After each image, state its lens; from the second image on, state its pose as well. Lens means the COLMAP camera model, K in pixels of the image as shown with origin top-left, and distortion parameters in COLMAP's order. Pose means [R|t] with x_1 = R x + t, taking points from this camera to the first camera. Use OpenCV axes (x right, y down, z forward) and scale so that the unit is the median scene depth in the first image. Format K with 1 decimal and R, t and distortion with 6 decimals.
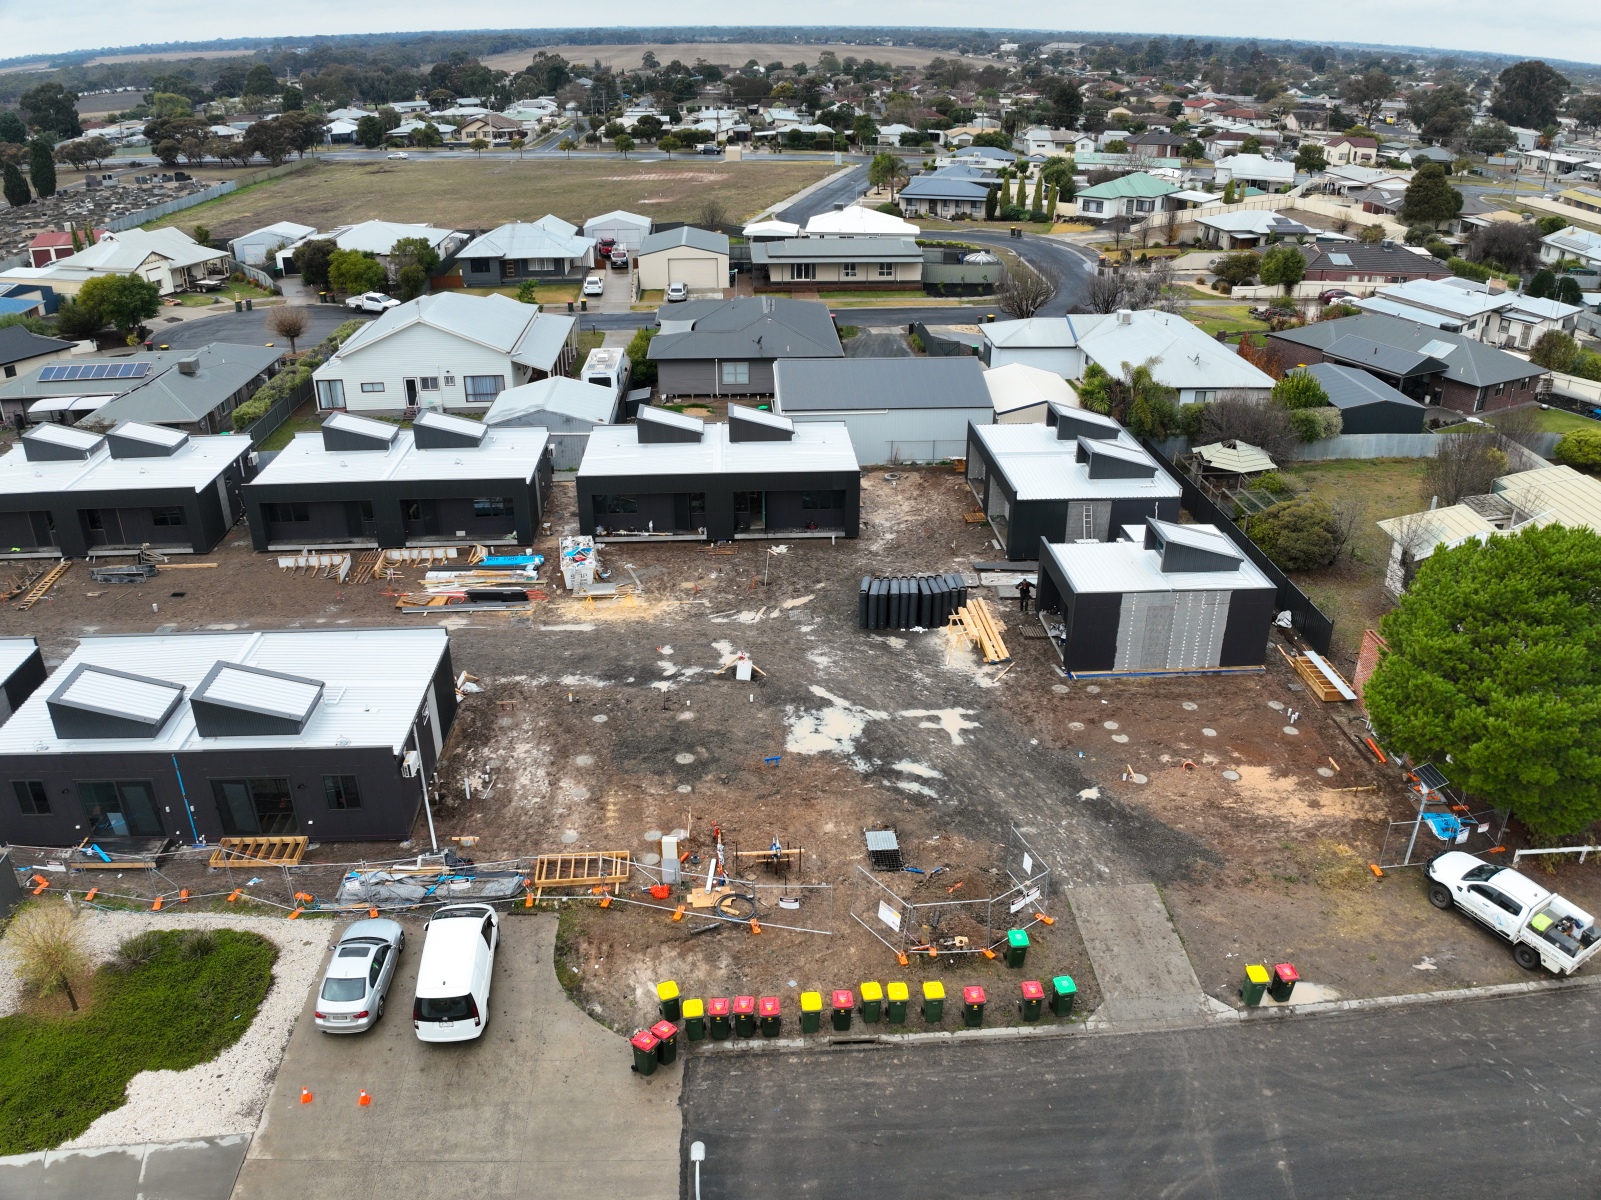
lens RADIAL K [[1221.5, 0, 814.5], [0, 1221.5, 603.1], [0, 0, 1]] dist [-0.095522, -0.025045]
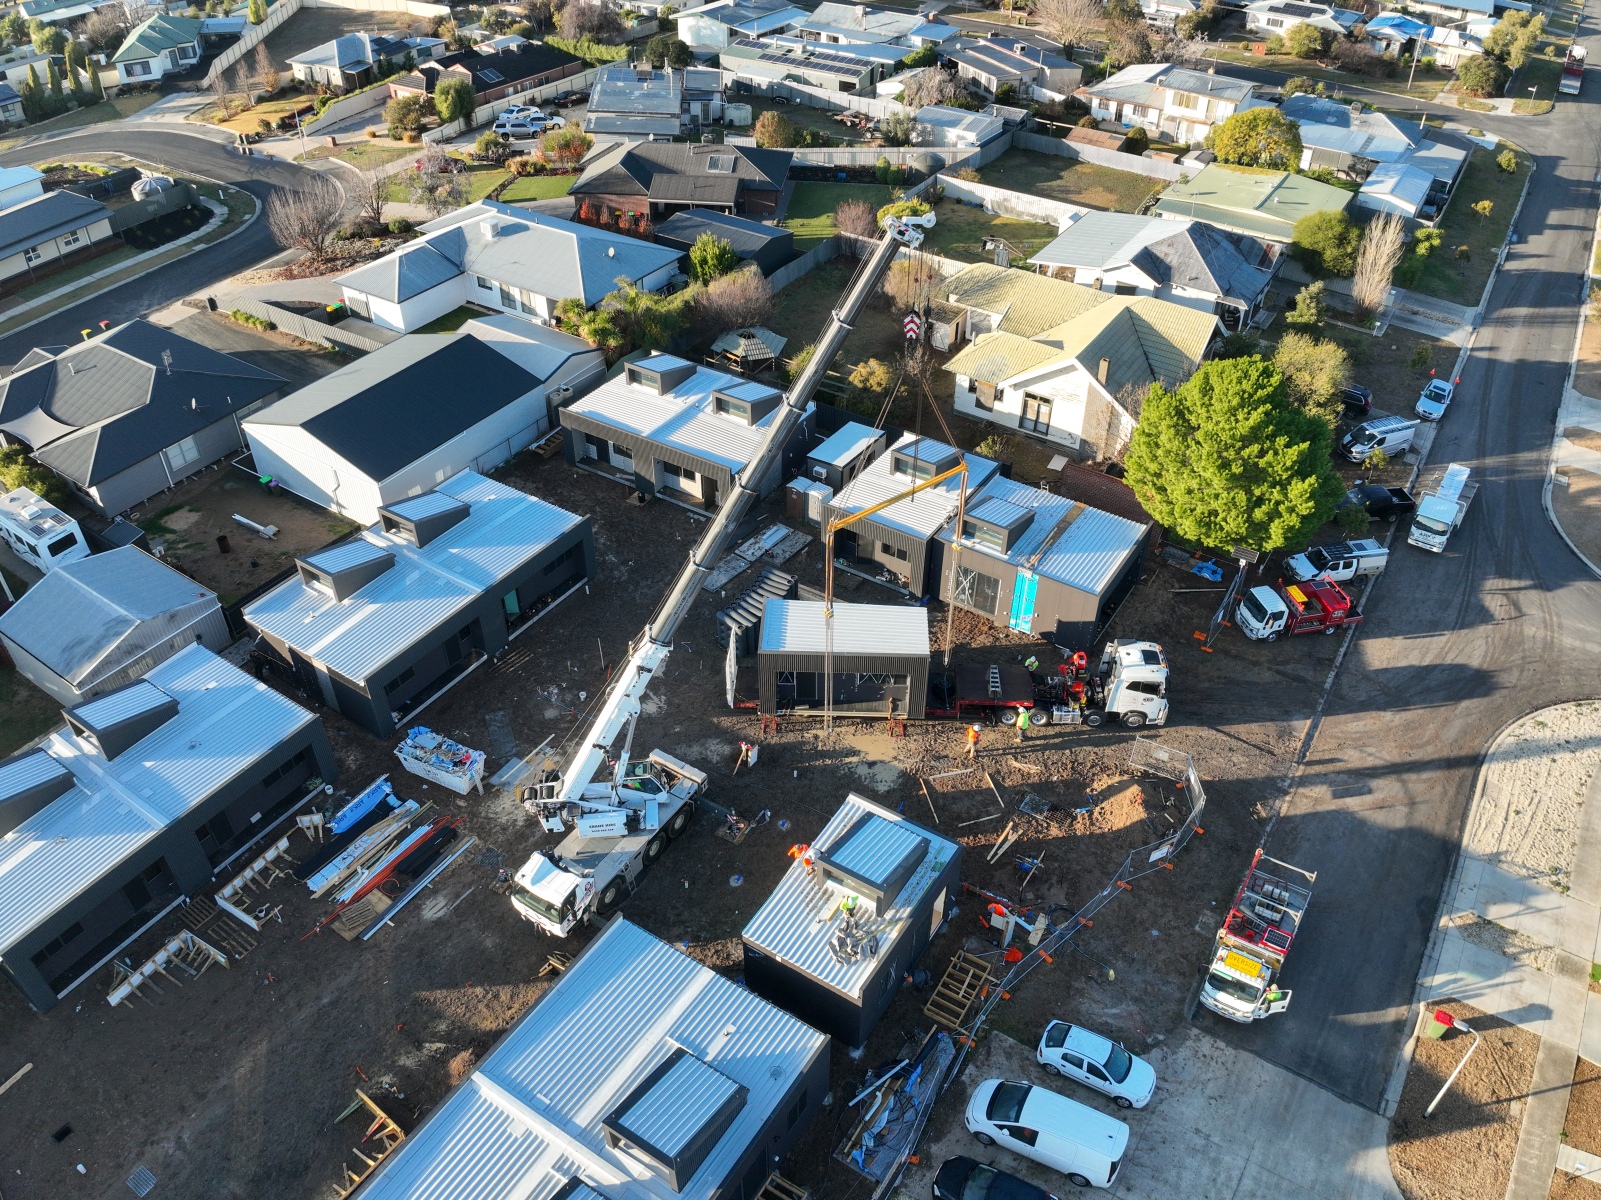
lens RADIAL K [[1194.7, 0, 803.0], [0, 1194.7, 599.5], [0, 0, 1]] dist [-0.088683, -0.025364]
pose [[0.599287, -0.502629, 0.623072, -0.347165], [0.346250, 0.864498, 0.364354, -0.241142], [-0.721780, -0.002613, 0.692118, 0.156359]]
